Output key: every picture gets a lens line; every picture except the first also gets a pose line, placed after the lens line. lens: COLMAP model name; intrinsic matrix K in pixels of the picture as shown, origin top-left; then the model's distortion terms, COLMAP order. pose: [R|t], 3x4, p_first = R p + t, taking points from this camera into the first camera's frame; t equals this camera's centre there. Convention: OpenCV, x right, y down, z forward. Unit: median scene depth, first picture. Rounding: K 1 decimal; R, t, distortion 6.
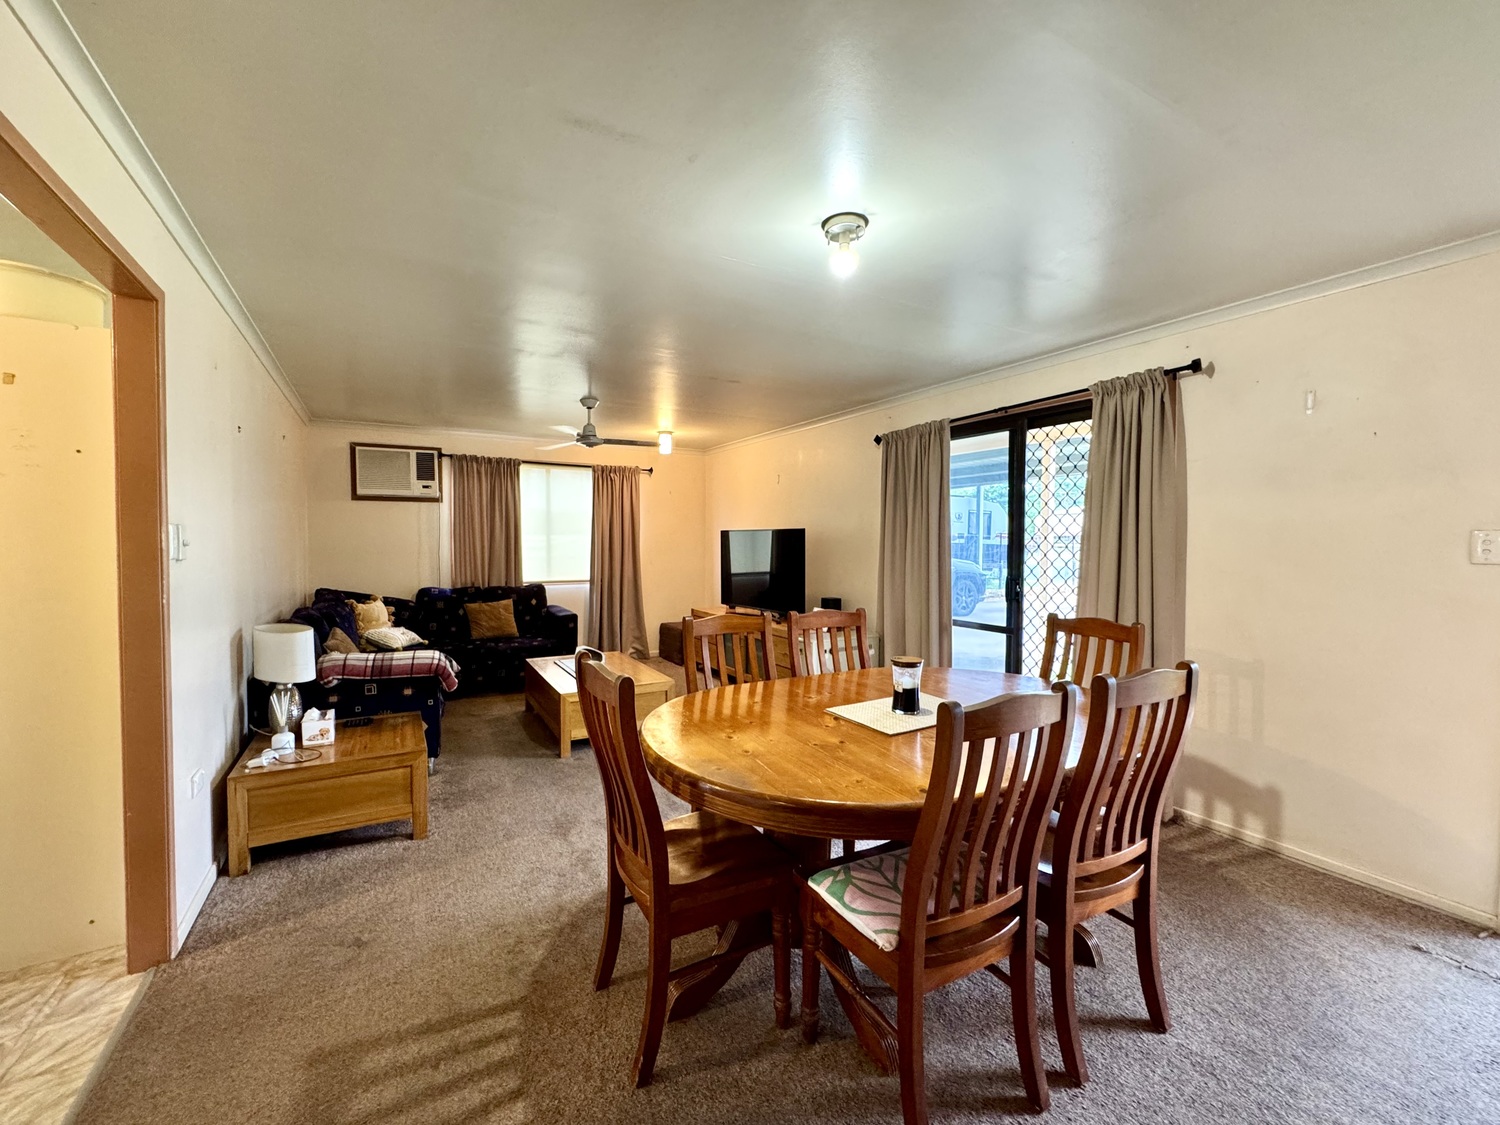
lens RADIAL K [[613.6, 0, 744.3], [0, 613.6, 559.5], [0, 0, 1]] dist [-0.002404, 0.000013]
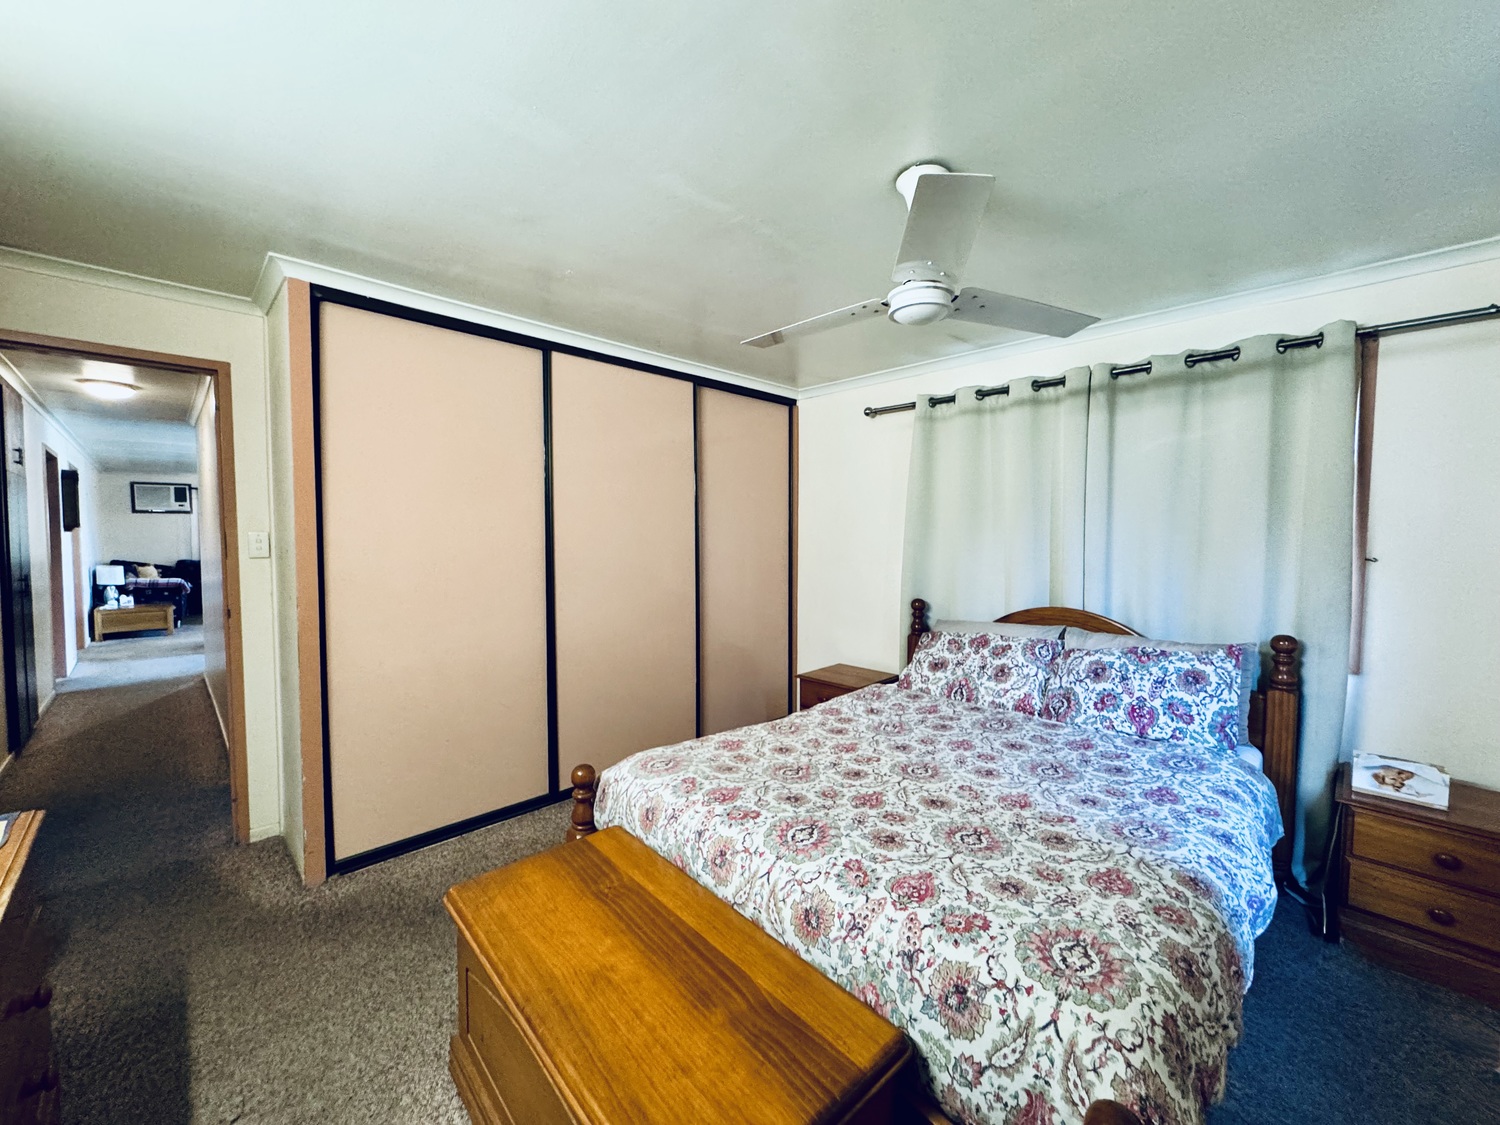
lens RADIAL K [[605.0, 0, 768.3], [0, 605.0, 560.6], [0, 0, 1]] dist [0.000346, 0.000082]
pose [[0.966655, -0.012846, 0.255760, 0.752025], [0.009124, 0.999835, 0.015735, 0.036757], [-0.255920, -0.012877, 0.966612, -1.267672]]
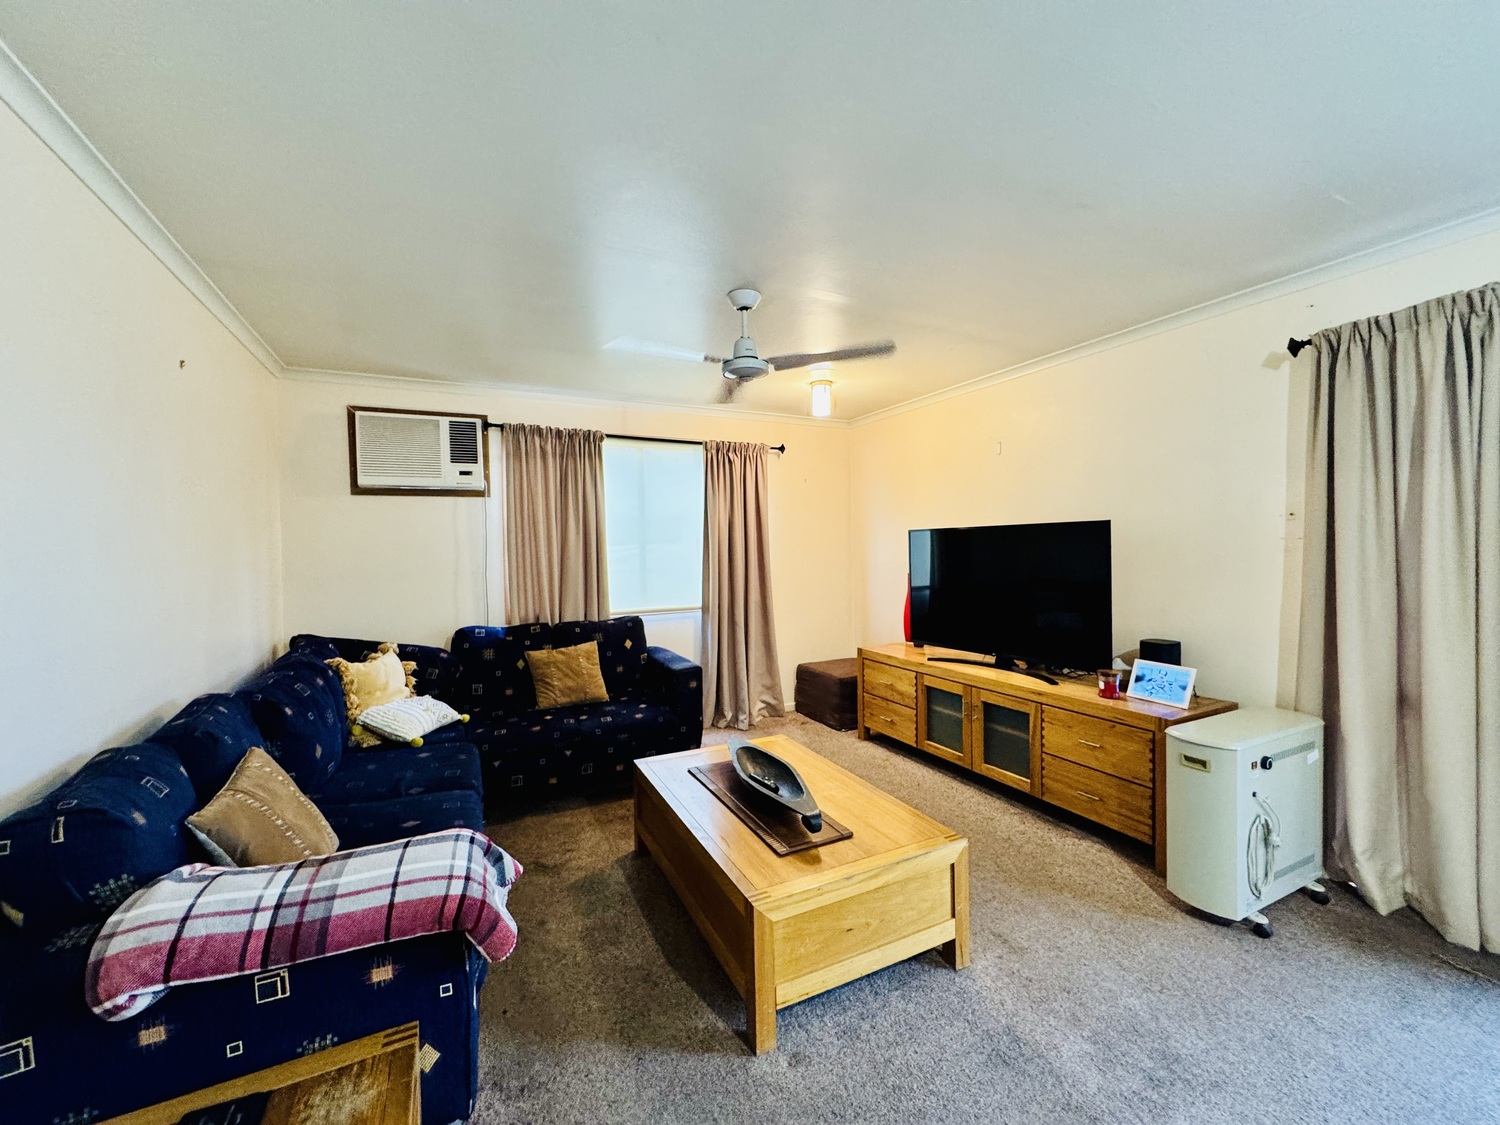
lens RADIAL K [[605.0, 0, 768.3], [0, 605.0, 560.6], [0, 0, 1]] dist [0.000346, 0.000082]
pose [[0.998960, -0.020388, -0.040773, -0.175993], [0.019991, 0.999749, -0.010110, -0.012363], [0.040969, 0.009285, 0.999117, 0.379771]]
